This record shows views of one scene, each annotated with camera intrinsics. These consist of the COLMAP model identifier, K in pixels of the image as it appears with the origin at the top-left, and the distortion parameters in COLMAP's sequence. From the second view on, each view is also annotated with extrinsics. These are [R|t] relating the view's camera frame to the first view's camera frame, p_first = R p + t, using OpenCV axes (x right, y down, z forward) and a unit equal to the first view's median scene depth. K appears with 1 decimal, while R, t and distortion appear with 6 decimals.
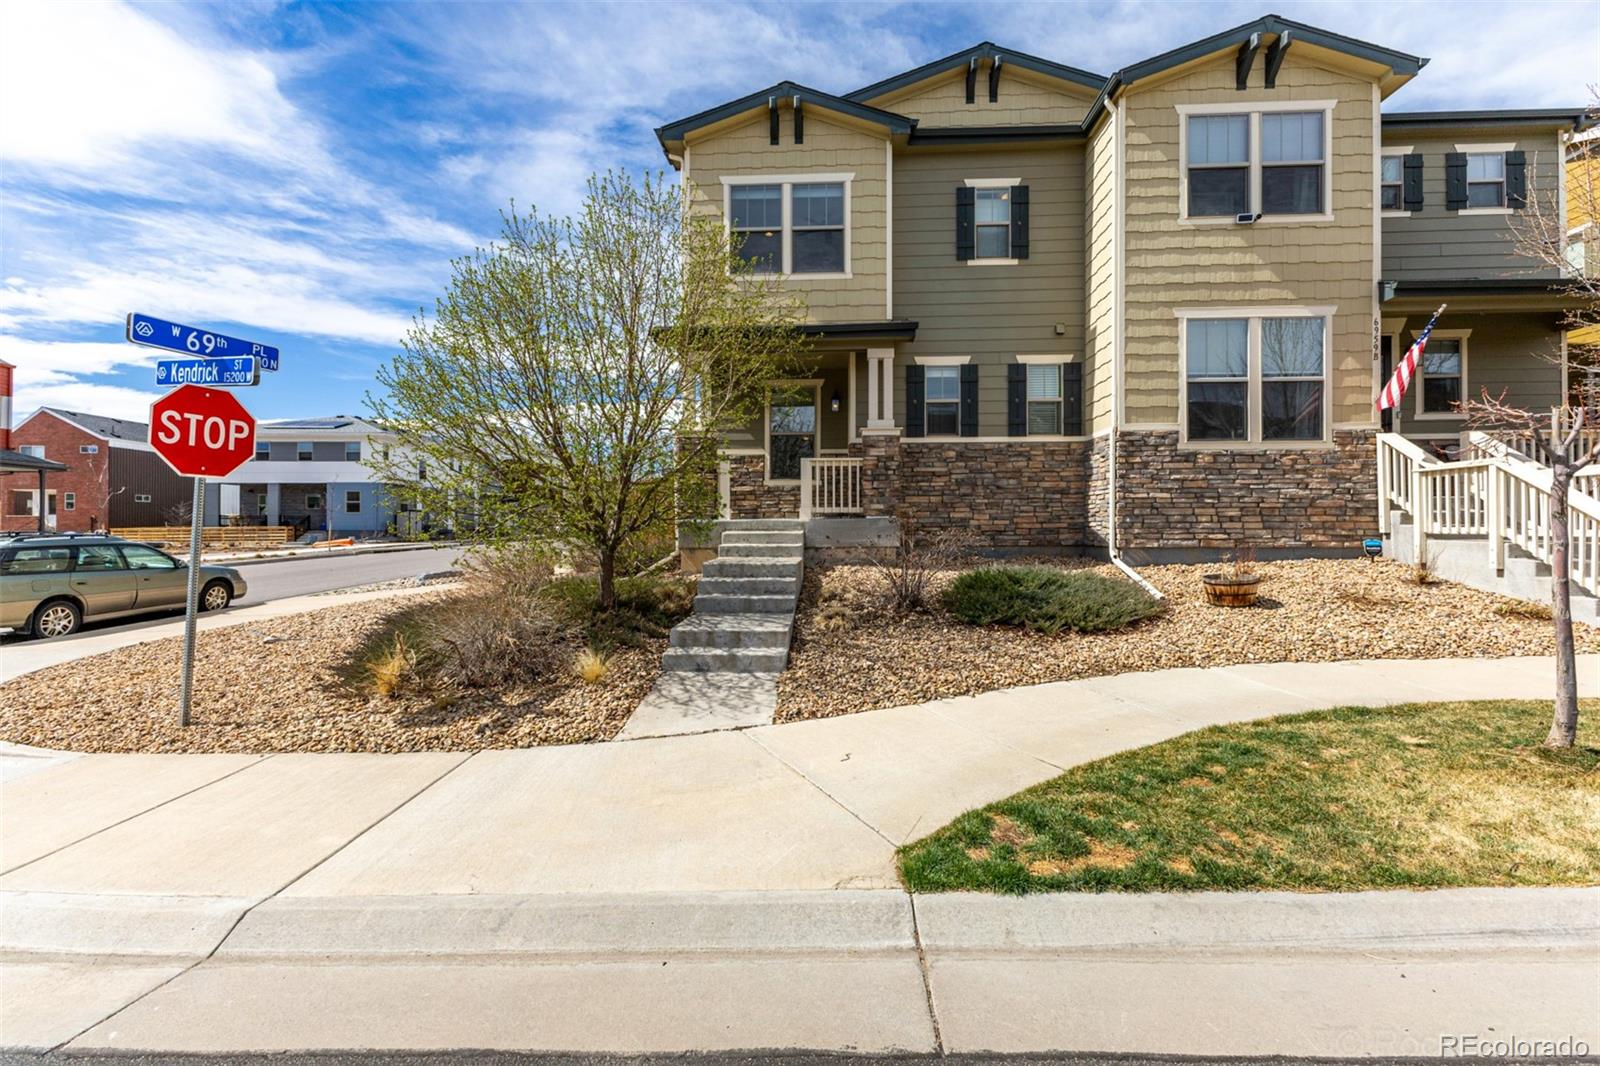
lens RADIAL K [[697.5, 0, 798.0], [0, 697.5, 521.9], [0, 0, 1]] dist [0.009680, -0.000332]
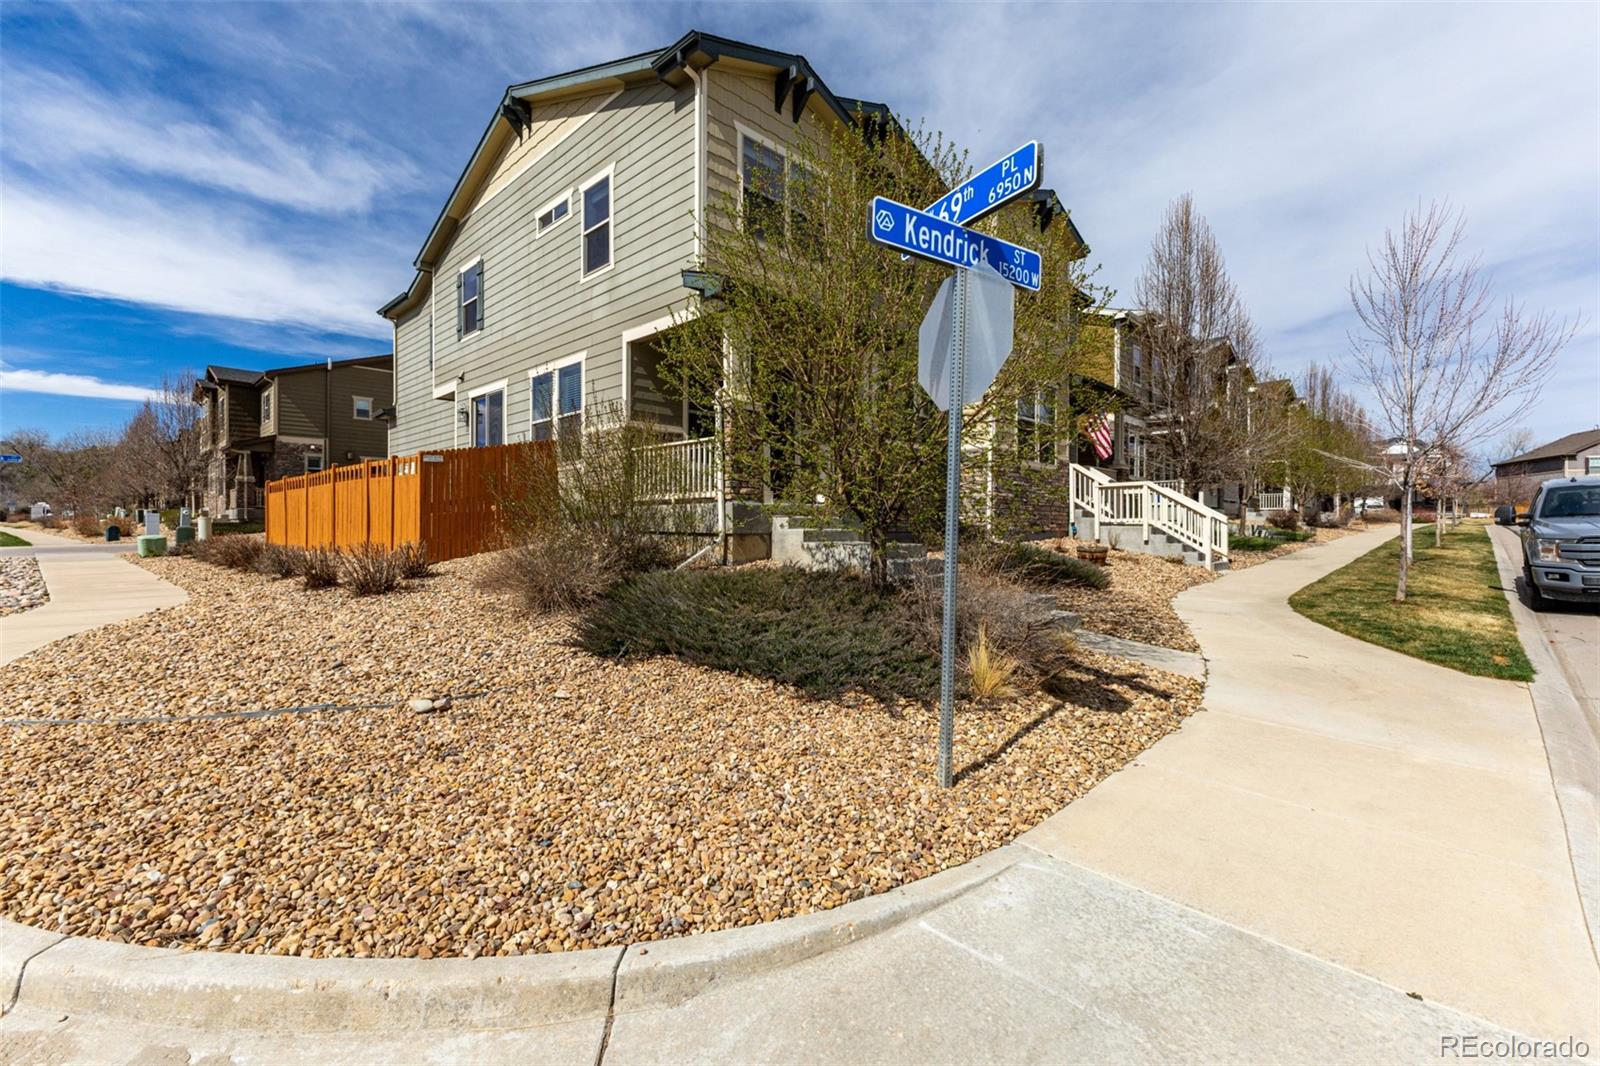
lens RADIAL K [[689.4, 0, 800.0], [0, 689.4, 533.0], [0, 0, 1]] dist [0.010880, -0.000100]
pose [[0.659687, -0.000737, 0.751540, -0.912454], [-0.010484, 0.999893, 0.010183, 0.032265], [-0.751468, -0.014597, 0.659608, 0.432456]]
